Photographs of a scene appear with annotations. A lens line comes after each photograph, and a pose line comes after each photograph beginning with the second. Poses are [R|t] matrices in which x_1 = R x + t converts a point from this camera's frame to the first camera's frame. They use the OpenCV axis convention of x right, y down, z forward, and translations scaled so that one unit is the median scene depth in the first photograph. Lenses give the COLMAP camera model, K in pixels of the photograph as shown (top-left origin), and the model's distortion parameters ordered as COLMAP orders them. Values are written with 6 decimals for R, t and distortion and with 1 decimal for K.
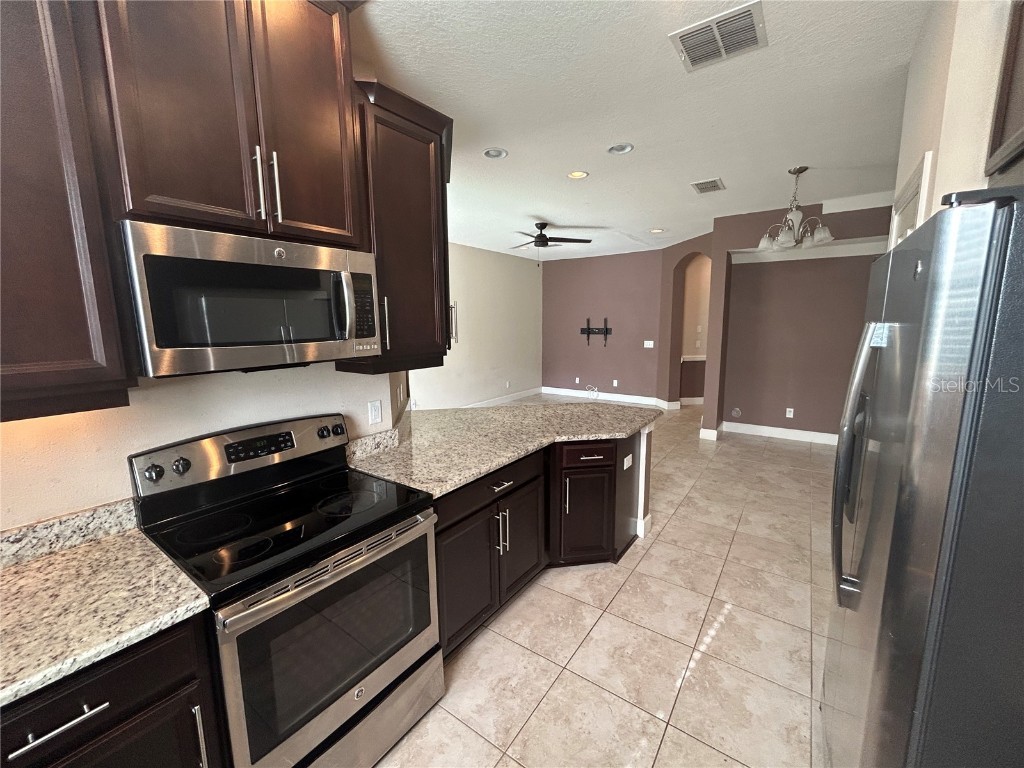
lens RADIAL K [[418.2, 0, 512.7], [0, 418.2, 384.0], [0, 0, 1]] dist [0.006032, -0.000675]
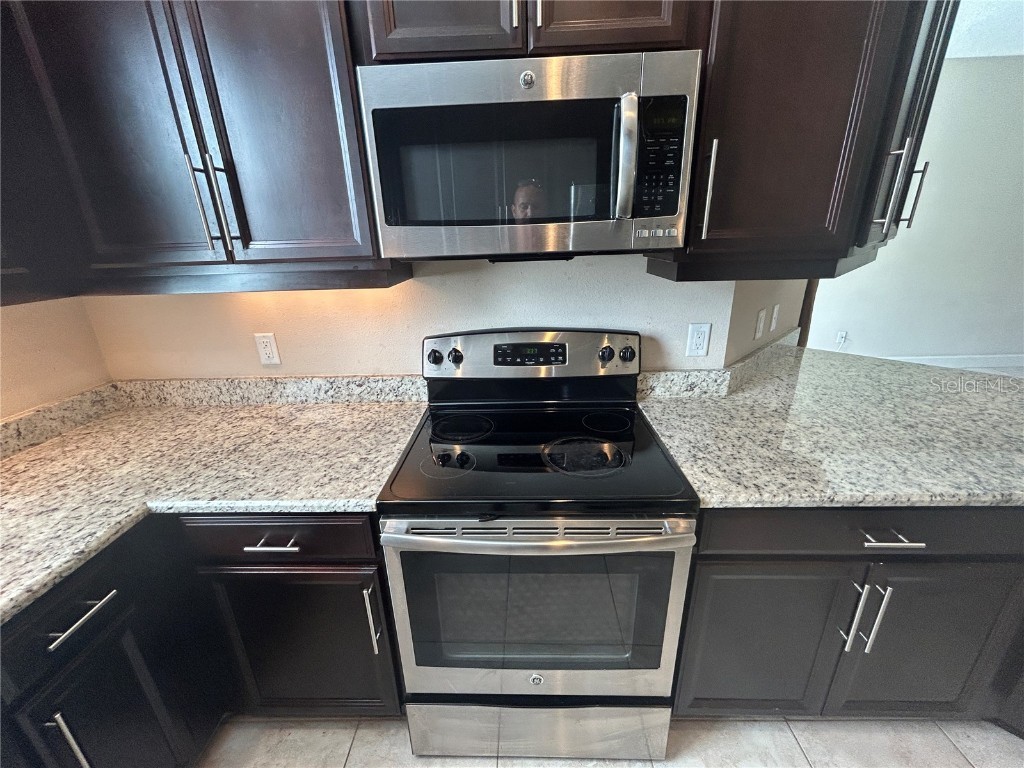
lens RADIAL K [[418.2, 0, 512.3], [0, 418.2, 384.0], [0, 0, 1]] dist [0.006032, -0.000675]
pose [[0.565462, 0.276103, -0.777187, 0.063966], [-0.104134, 0.958662, 0.264807, -0.016296], [0.818174, -0.068807, 0.570839, 0.433285]]
